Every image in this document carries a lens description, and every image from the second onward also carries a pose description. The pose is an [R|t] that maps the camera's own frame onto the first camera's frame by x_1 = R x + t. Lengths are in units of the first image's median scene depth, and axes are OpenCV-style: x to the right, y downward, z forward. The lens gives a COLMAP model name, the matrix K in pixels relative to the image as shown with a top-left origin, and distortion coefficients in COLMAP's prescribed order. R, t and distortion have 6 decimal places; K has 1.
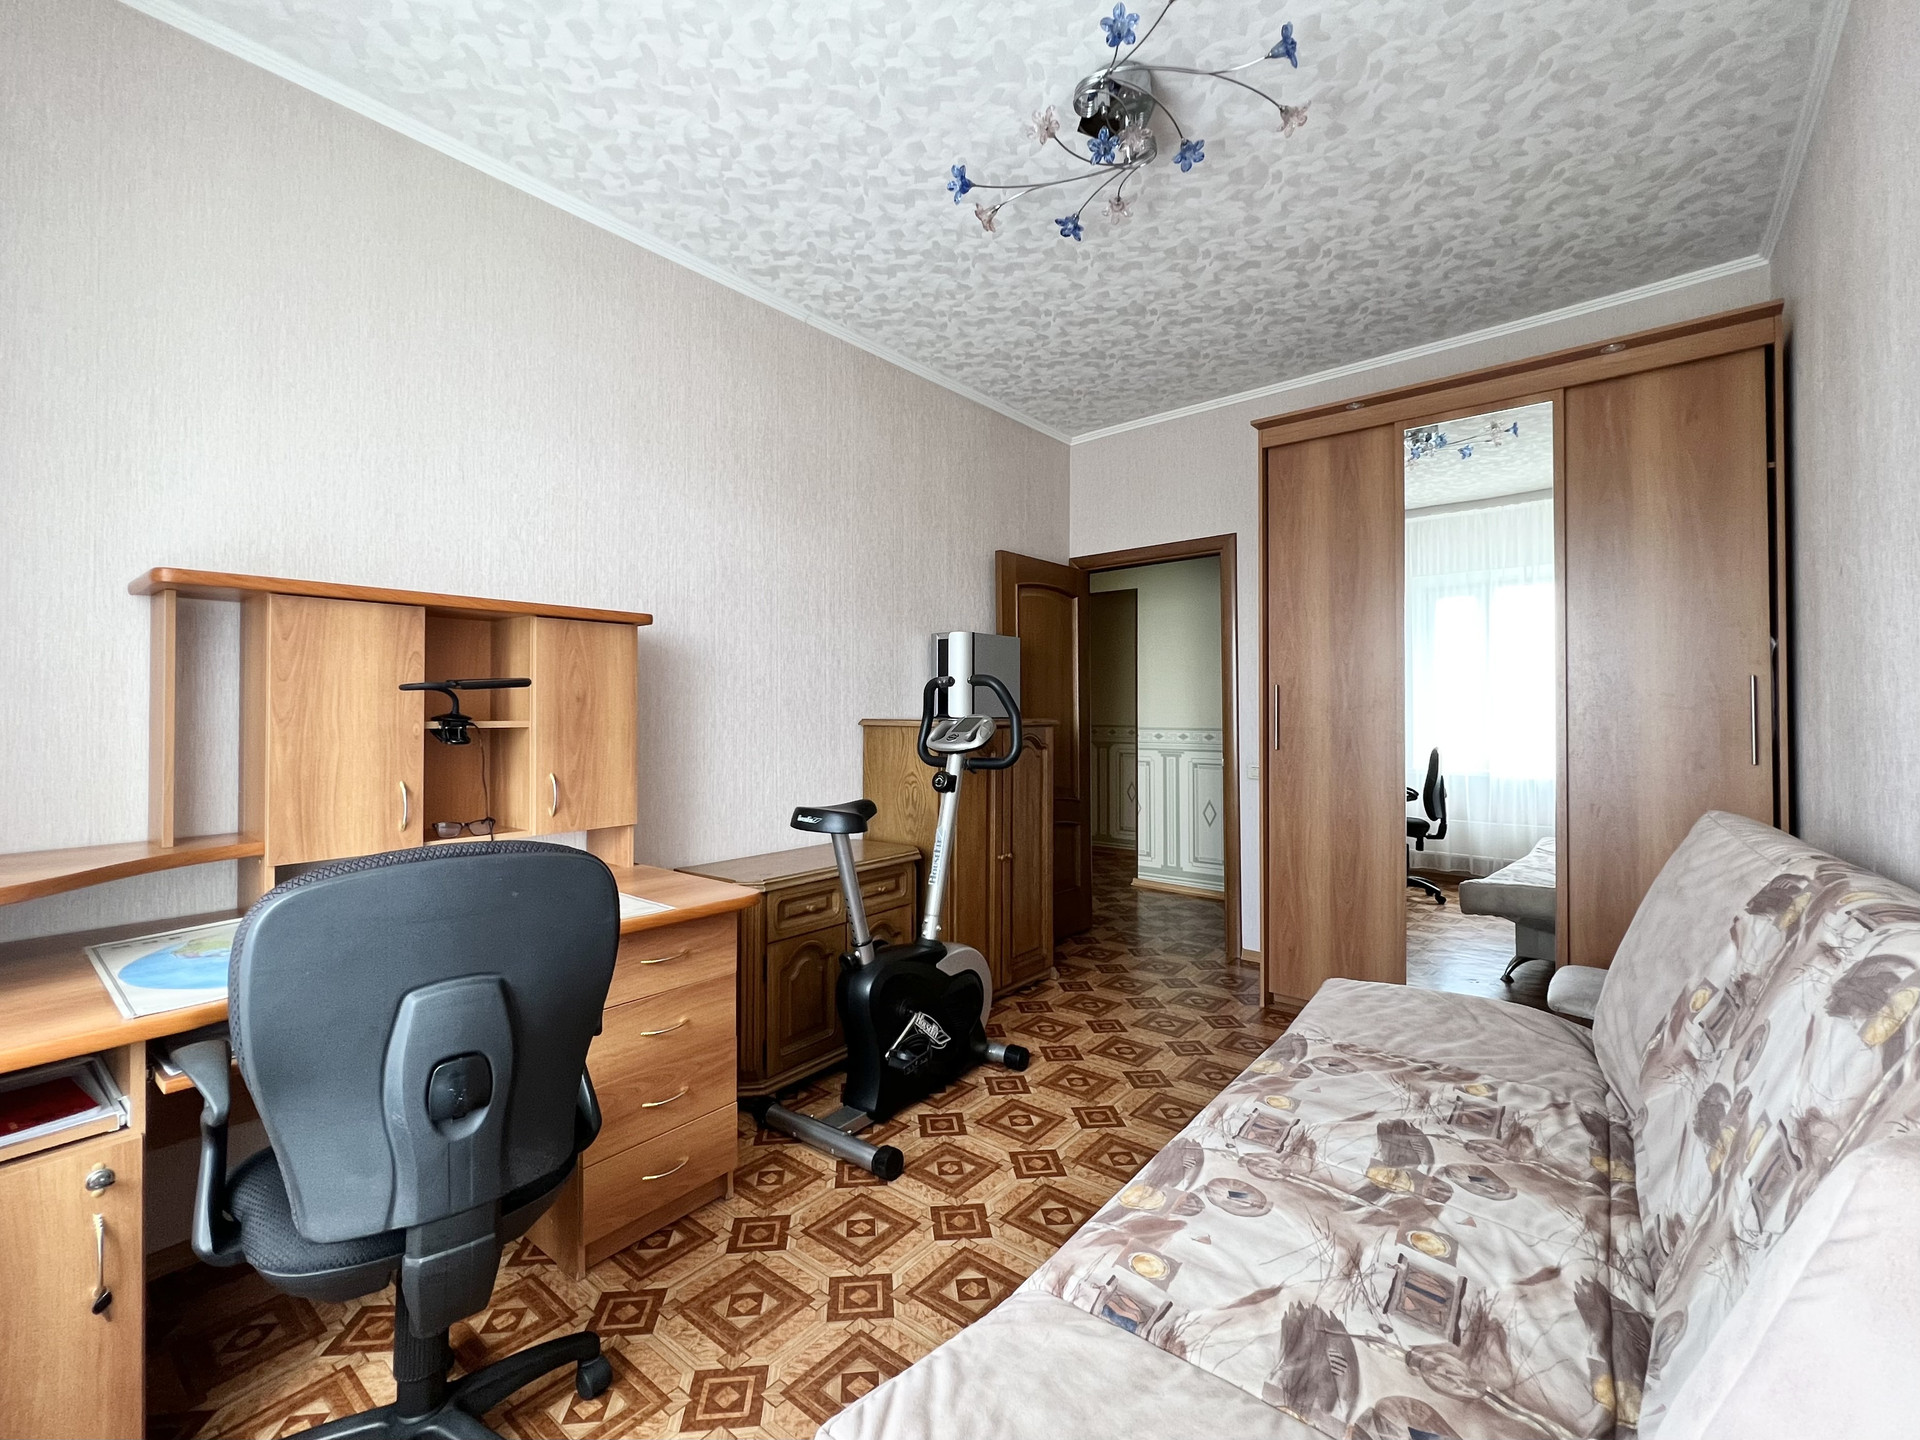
lens RADIAL K [[795.6, 0, 960.0], [0, 795.6, 720.0], [0, 0, 1]] dist [0.000309, 0.000515]
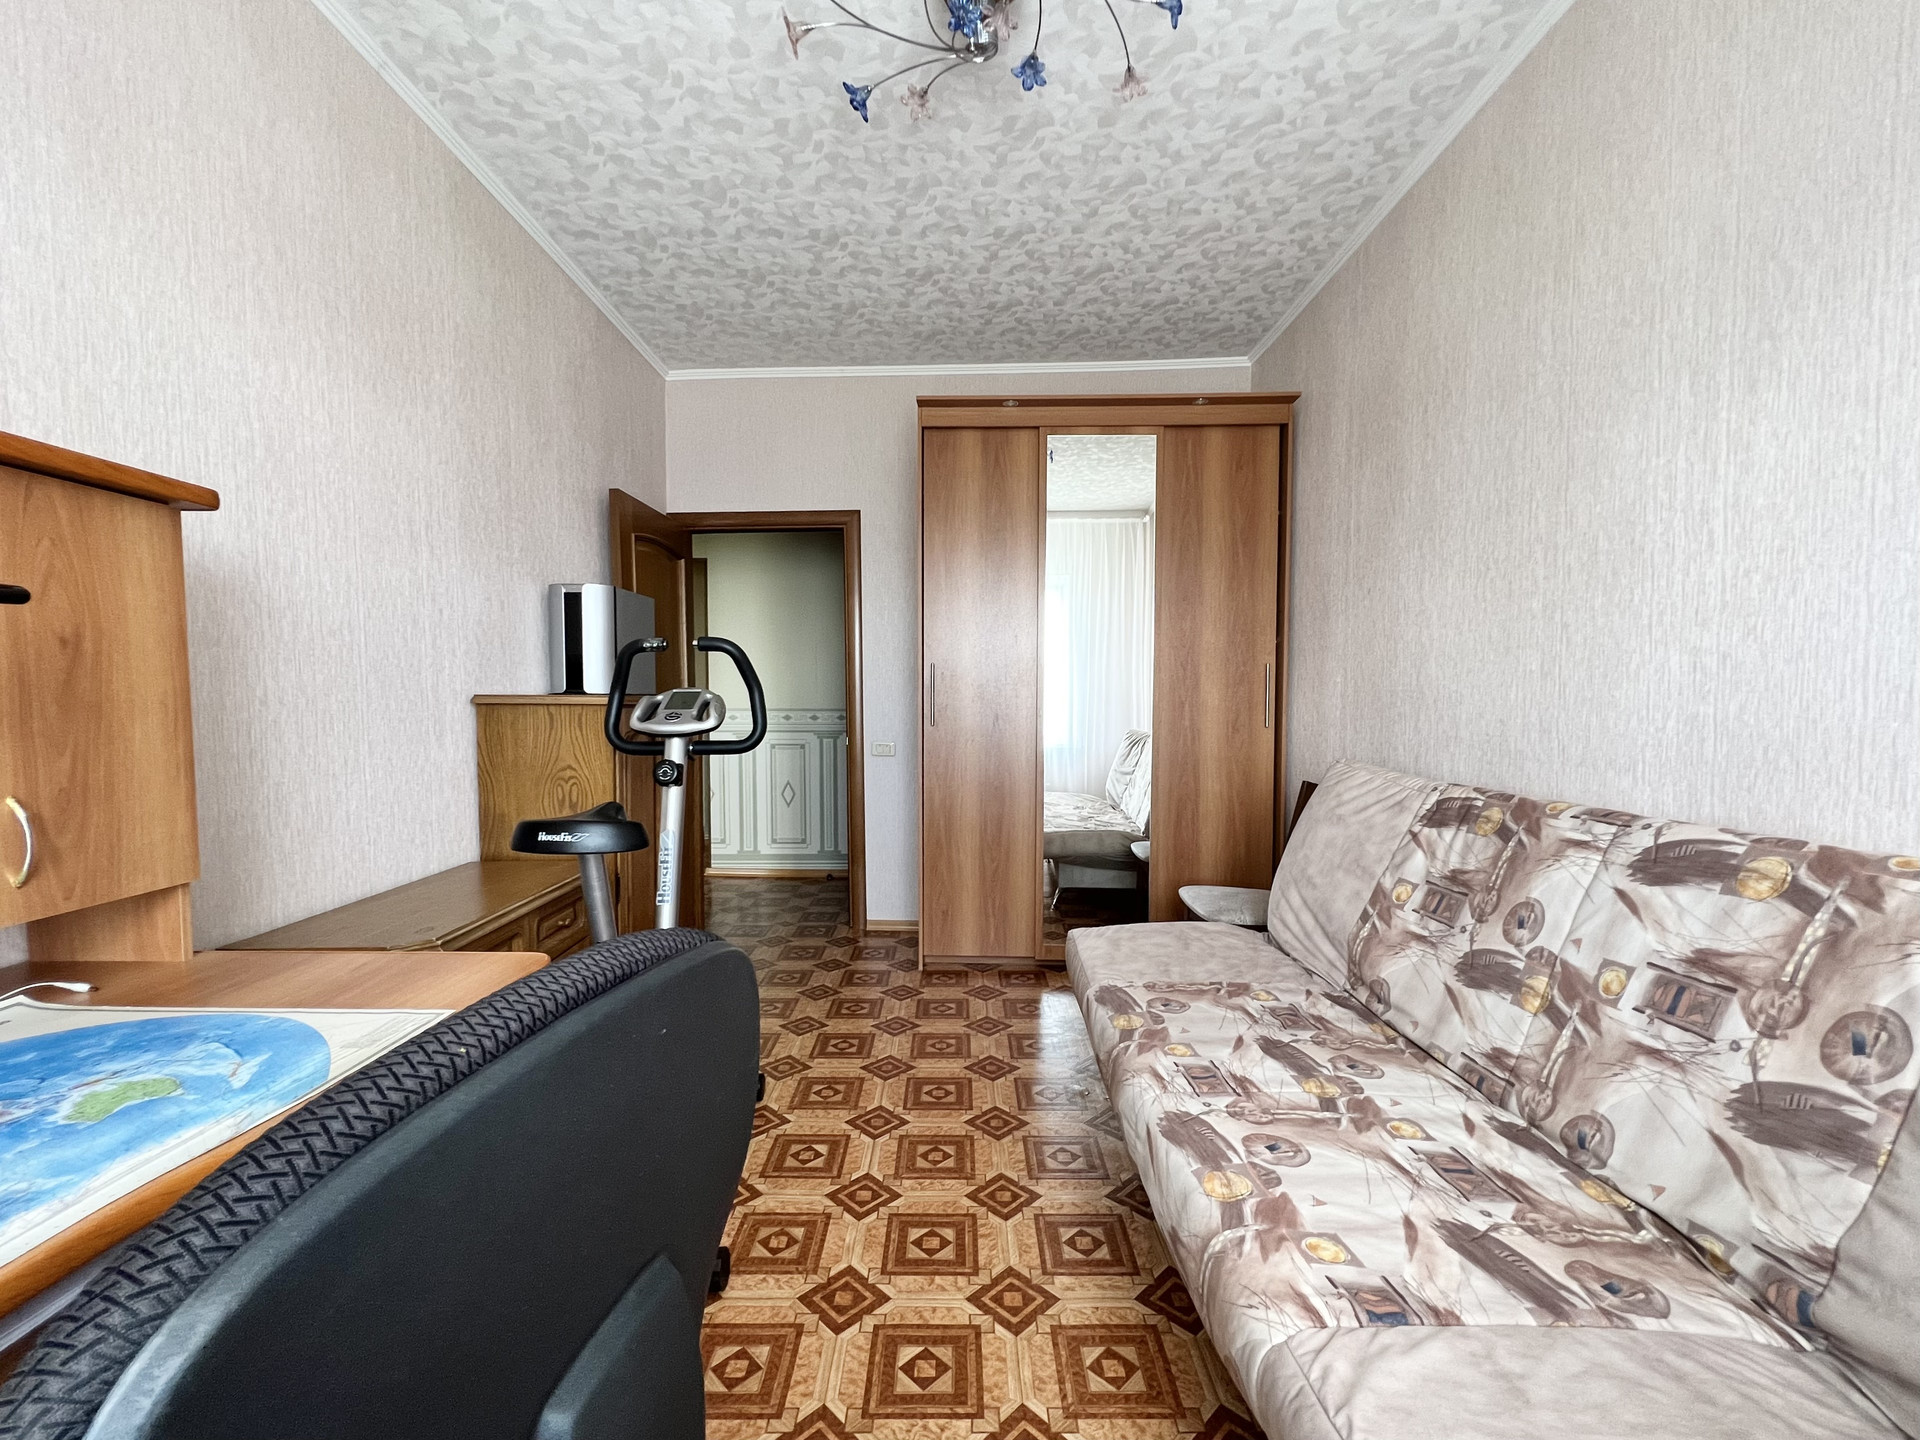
lens RADIAL K [[780.8, 0, 914.3], [0, 780.8, 753.5], [0, 0, 1]] dist [0.000148, 0.000263]
pose [[0.793252, -0.041736, 0.607461, -0.348169], [0.004442, 0.998018, 0.062768, 0.013604], [-0.608877, -0.047093, 0.791865, 0.289920]]
